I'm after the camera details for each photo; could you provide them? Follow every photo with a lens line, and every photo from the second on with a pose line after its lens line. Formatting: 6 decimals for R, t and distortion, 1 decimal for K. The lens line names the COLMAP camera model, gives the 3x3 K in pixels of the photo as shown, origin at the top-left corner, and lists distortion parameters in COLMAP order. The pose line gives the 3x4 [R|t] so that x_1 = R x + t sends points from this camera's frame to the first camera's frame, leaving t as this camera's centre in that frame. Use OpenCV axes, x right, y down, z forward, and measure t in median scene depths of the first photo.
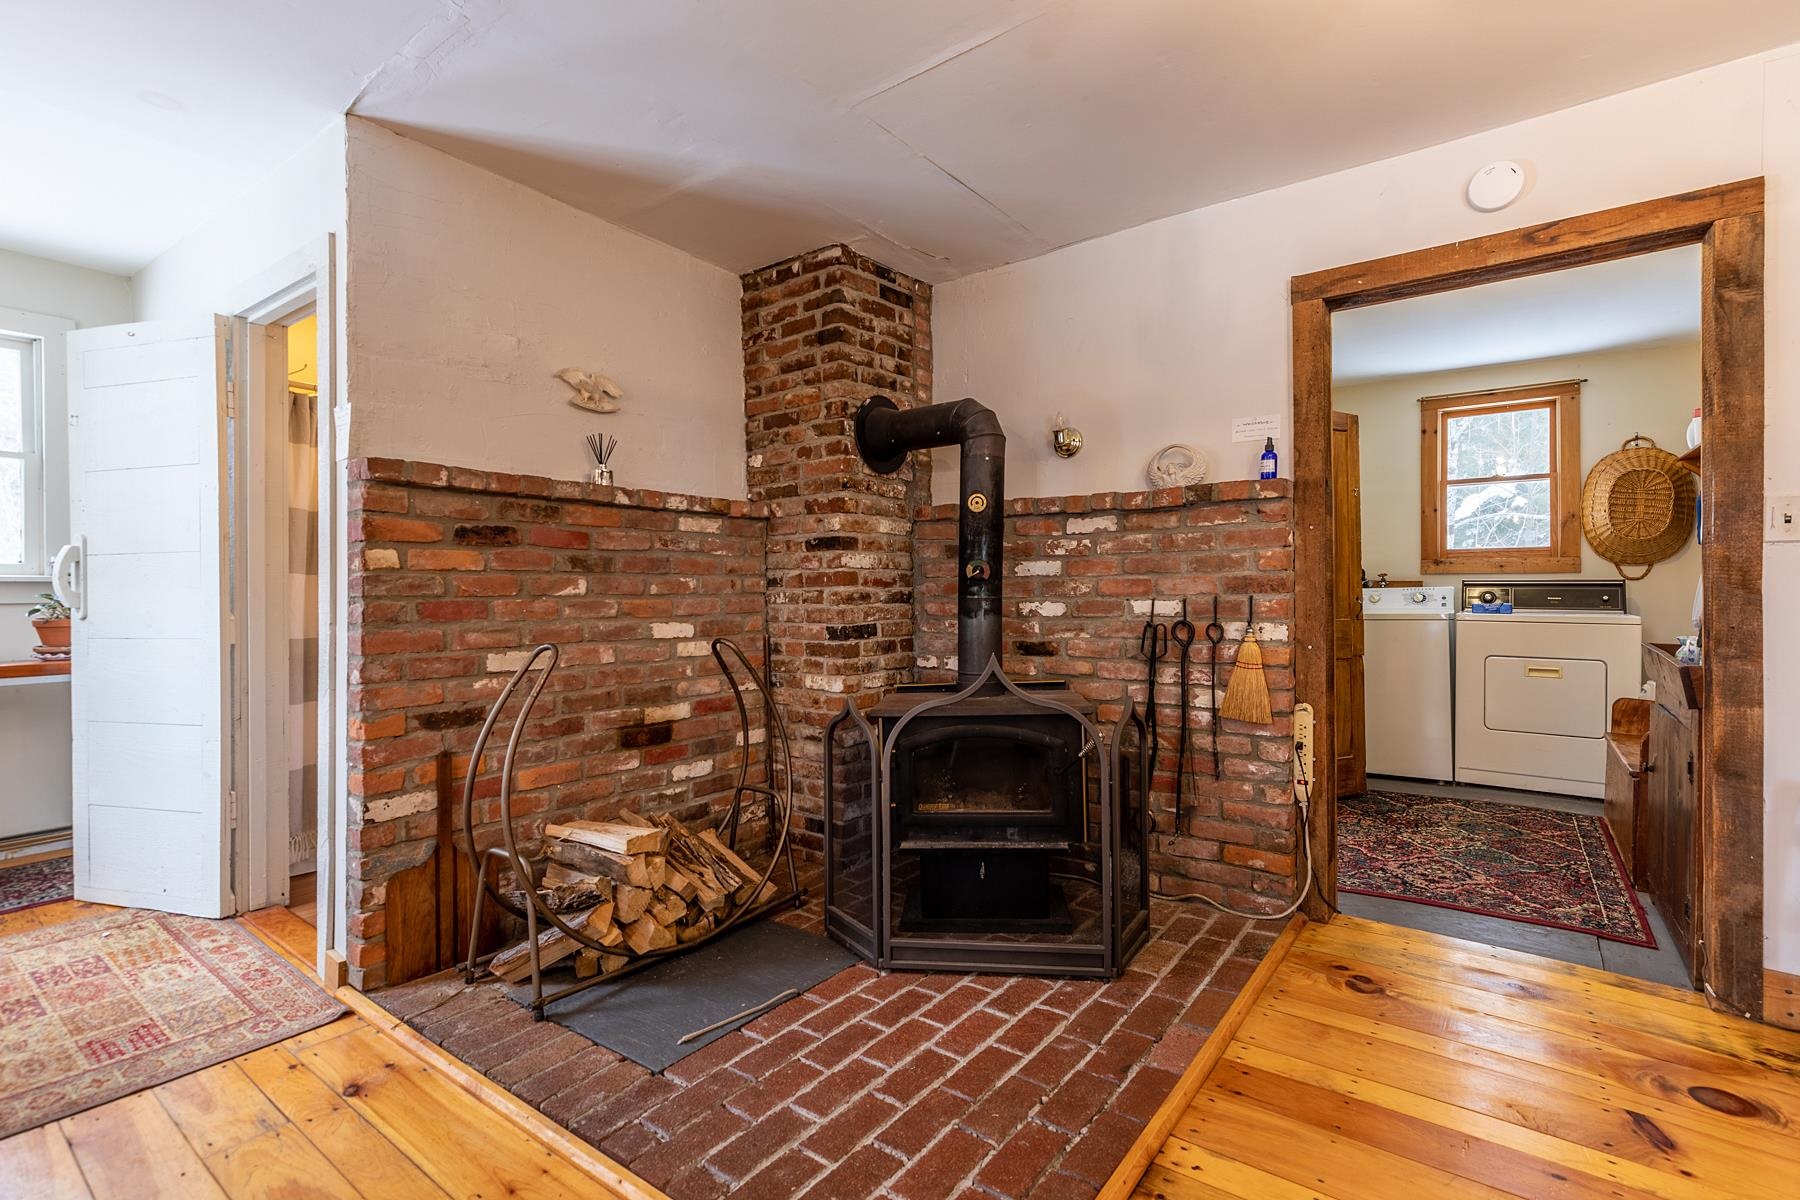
lens RADIAL K [[825.7, 0, 916.9], [0, 825.7, 589.3], [0, 0, 1]] dist [0.004394, 0.000821]
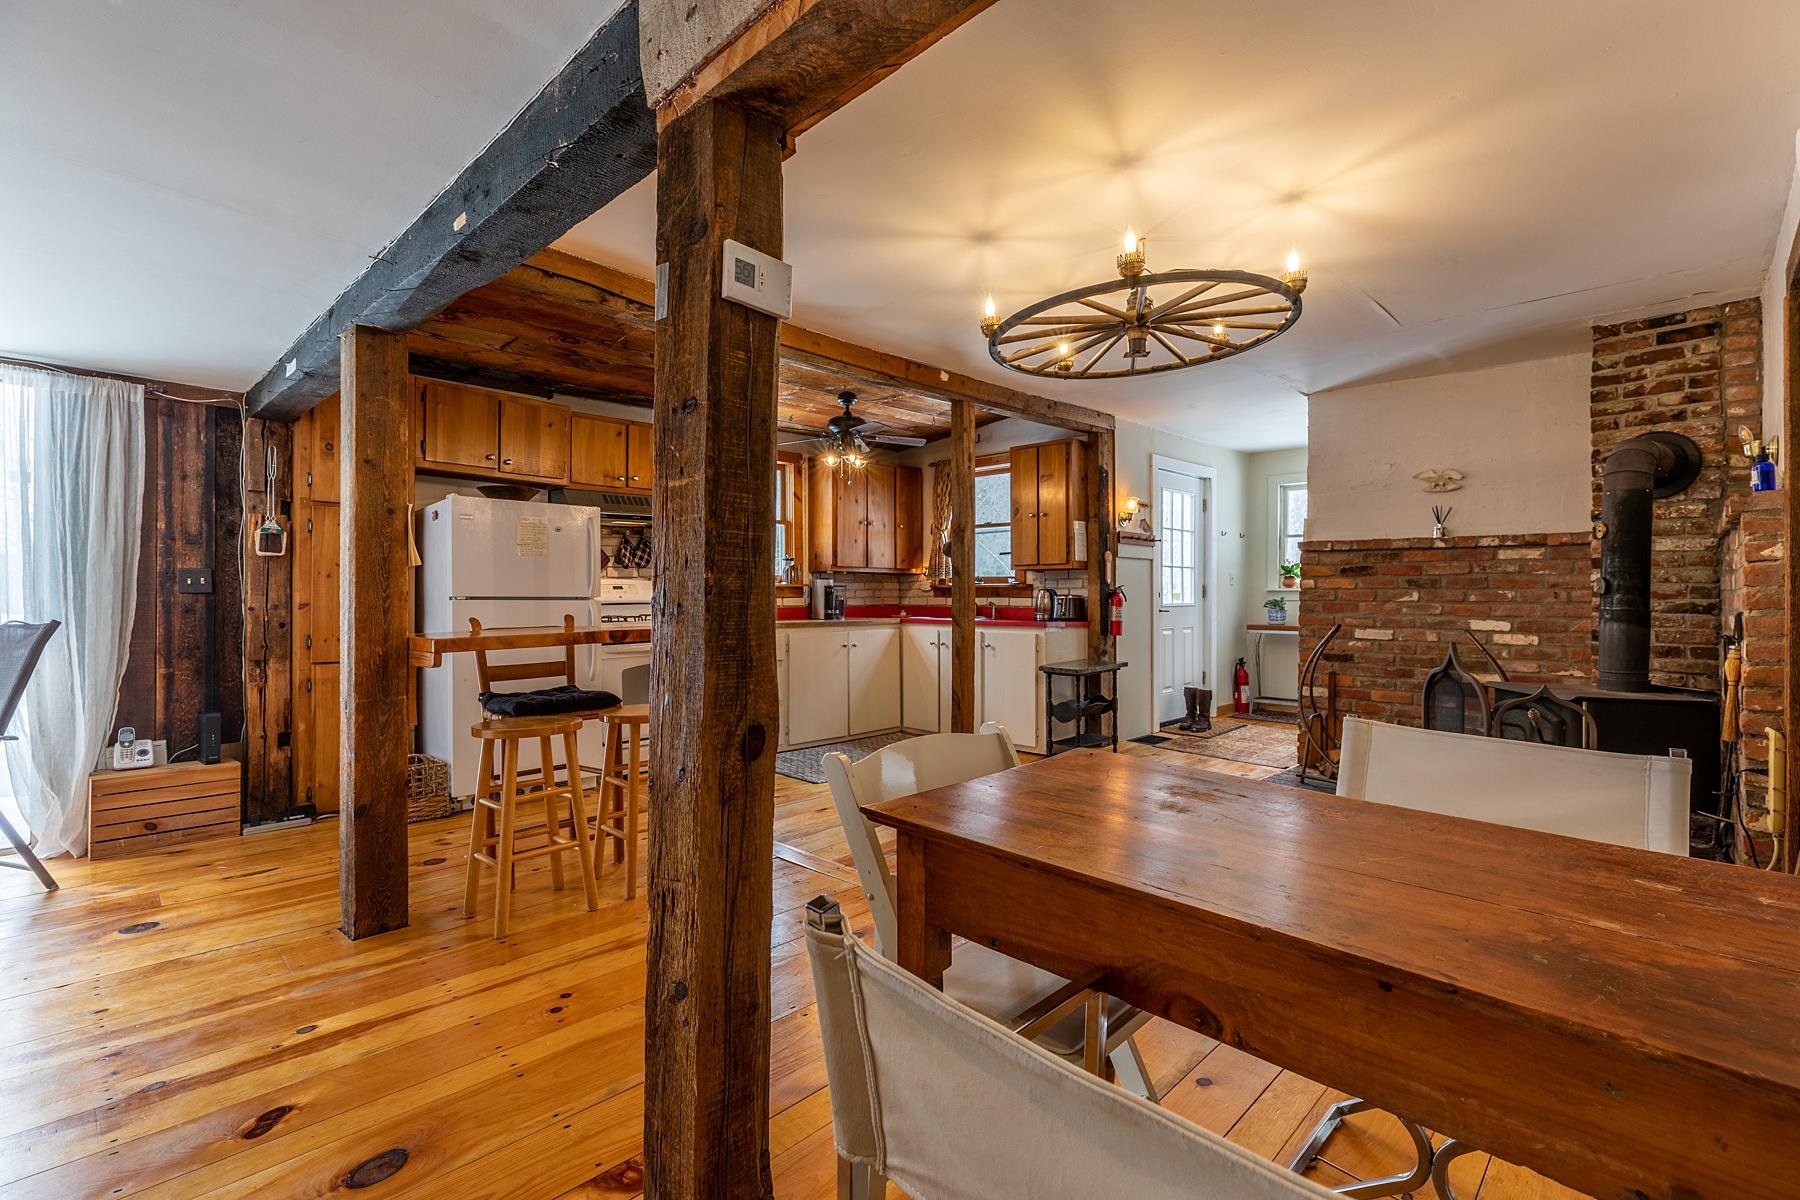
lens RADIAL K [[804.0, 0, 903.3], [0, 804.0, 599.1], [0, 0, 1]] dist [0.002521, 0.000444]
pose [[-0.134308, 0.013922, -0.990842, 1.307008], [-0.000158, 0.999901, 0.014071, -0.019272], [0.990940, 0.002046, -0.134292, 0.129054]]
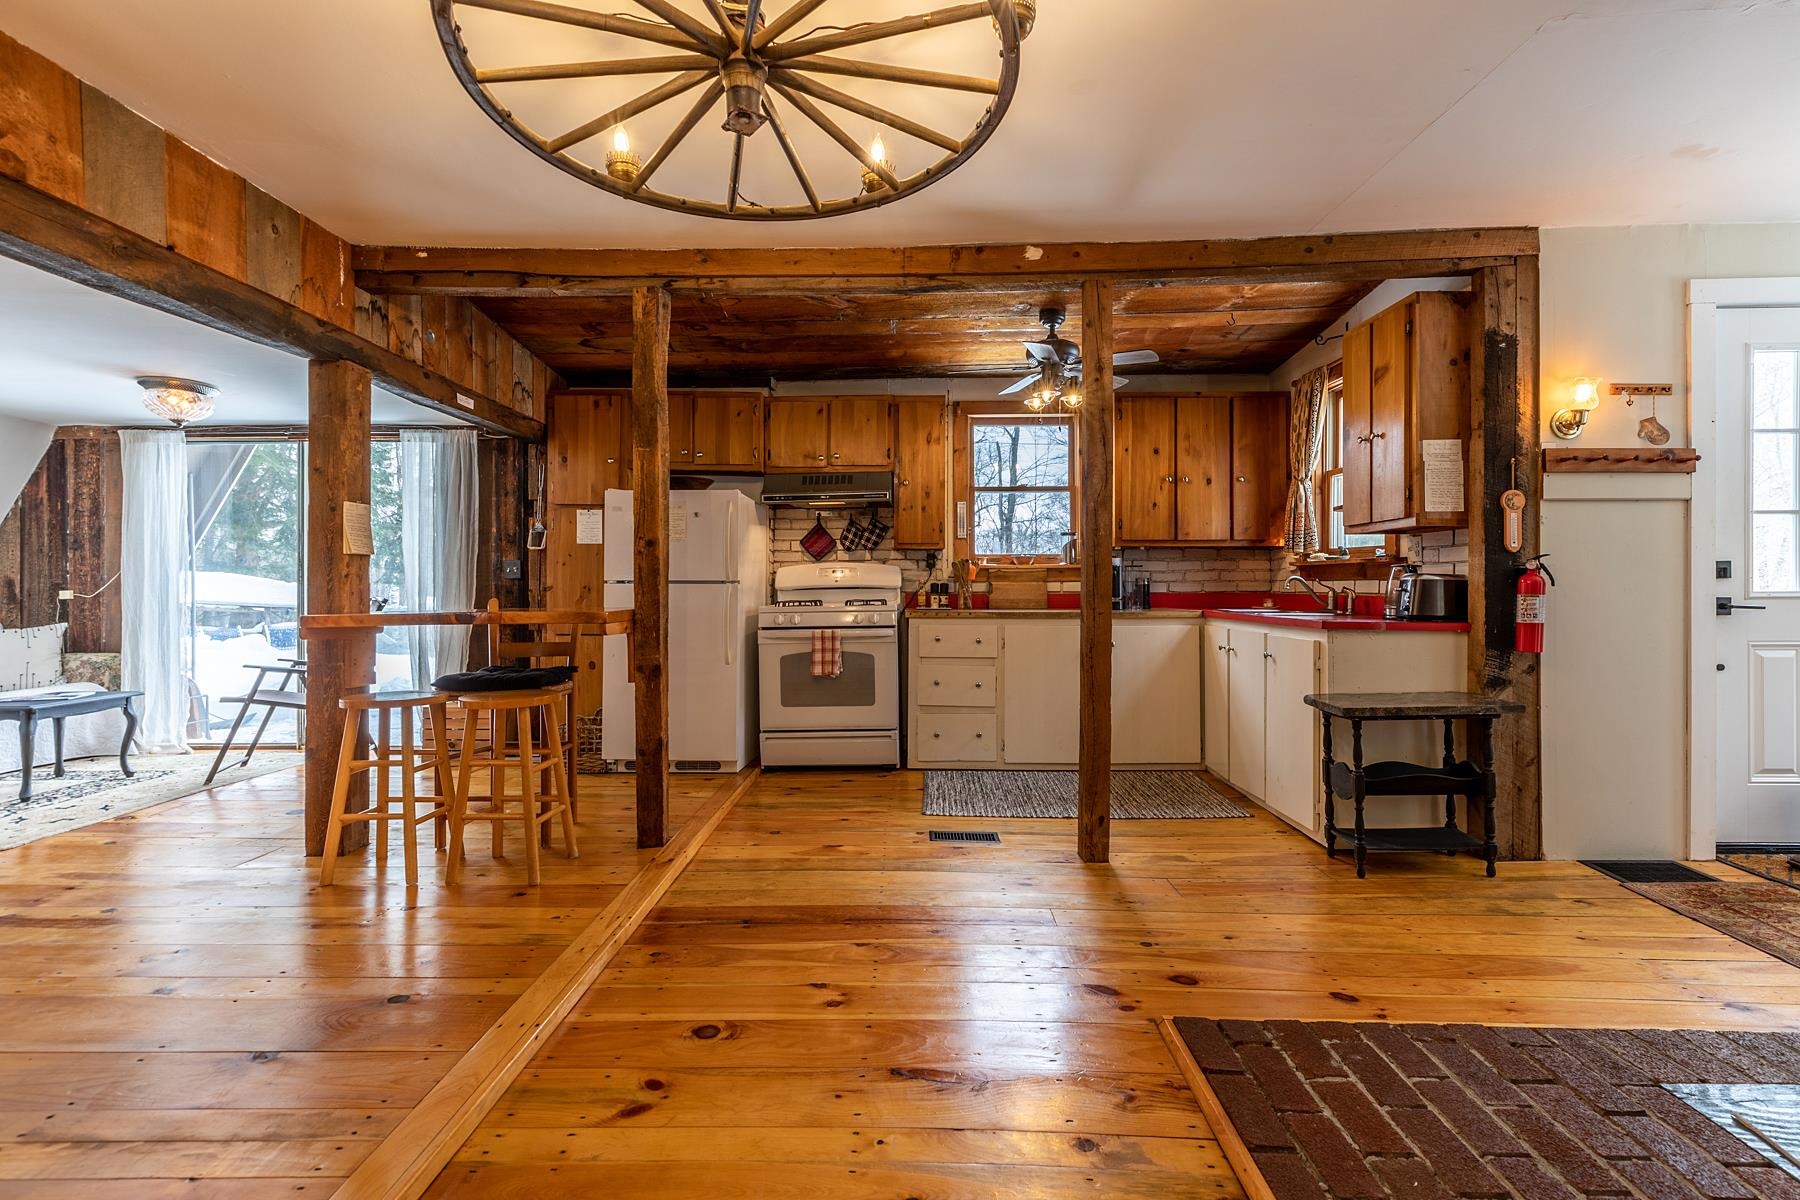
lens RADIAL K [[822.9, 0, 902.0], [0, 822.9, 588.9], [0, 0, 1]] dist [0.005171, 0.001091]
pose [[-0.813266, 0.015717, -0.581679, 0.559533], [0.009881, 0.999864, 0.013201, -0.004172], [0.581808, 0.004989, -0.813311, 0.753335]]
